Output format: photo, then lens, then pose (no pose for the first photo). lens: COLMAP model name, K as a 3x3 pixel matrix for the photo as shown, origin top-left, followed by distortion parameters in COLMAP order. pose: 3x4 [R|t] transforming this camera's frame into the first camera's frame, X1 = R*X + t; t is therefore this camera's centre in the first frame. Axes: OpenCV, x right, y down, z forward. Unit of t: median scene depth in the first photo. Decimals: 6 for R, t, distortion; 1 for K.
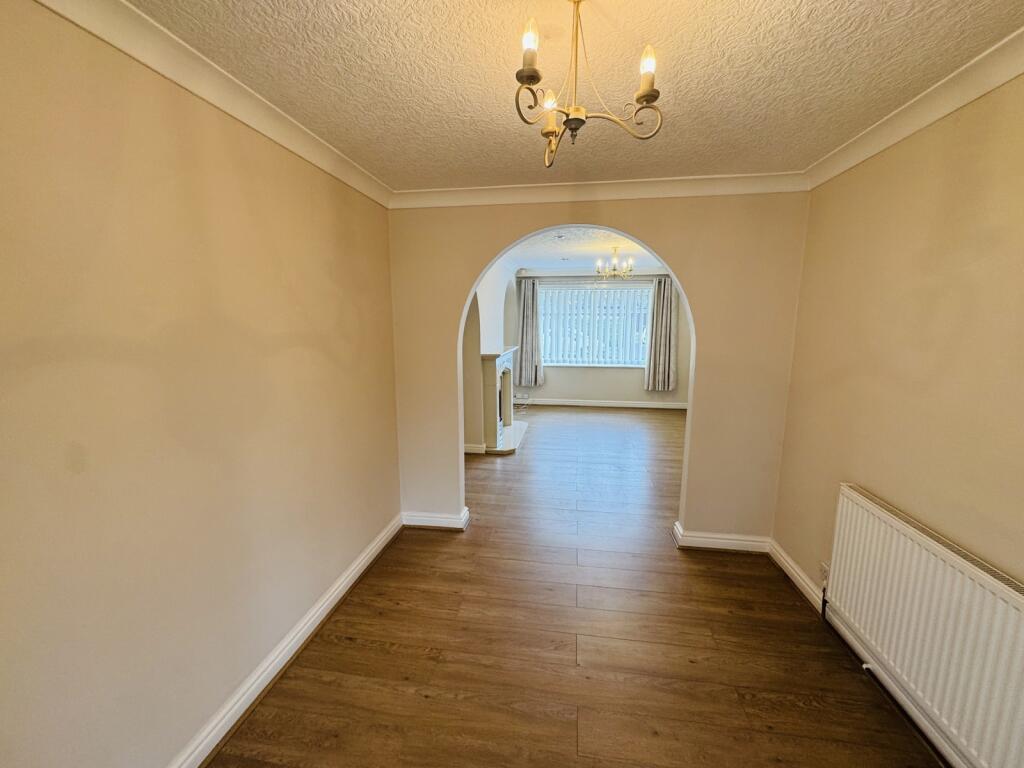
lens RADIAL K [[410.5, 0, 512.8], [0, 410.5, 382.4], [0, 0, 1]] dist [-0.004284, 0.000974]
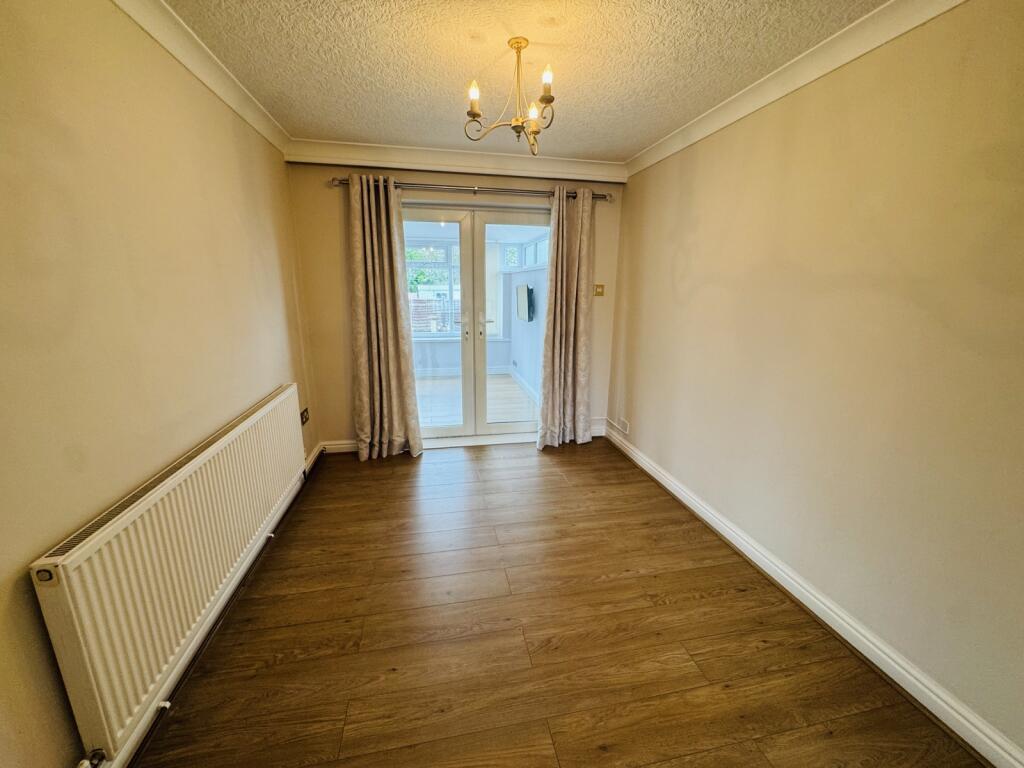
lens RADIAL K [[410.5, 0, 512.4], [0, 410.5, 381.8], [0, 0, 1]] dist [-0.004284, 0.000974]
pose [[-0.938664, 0.068170, -0.338027, 0.475318], [-0.063181, 0.929670, 0.362934, -0.186369], [0.338995, 0.362030, -0.868342, 1.673912]]
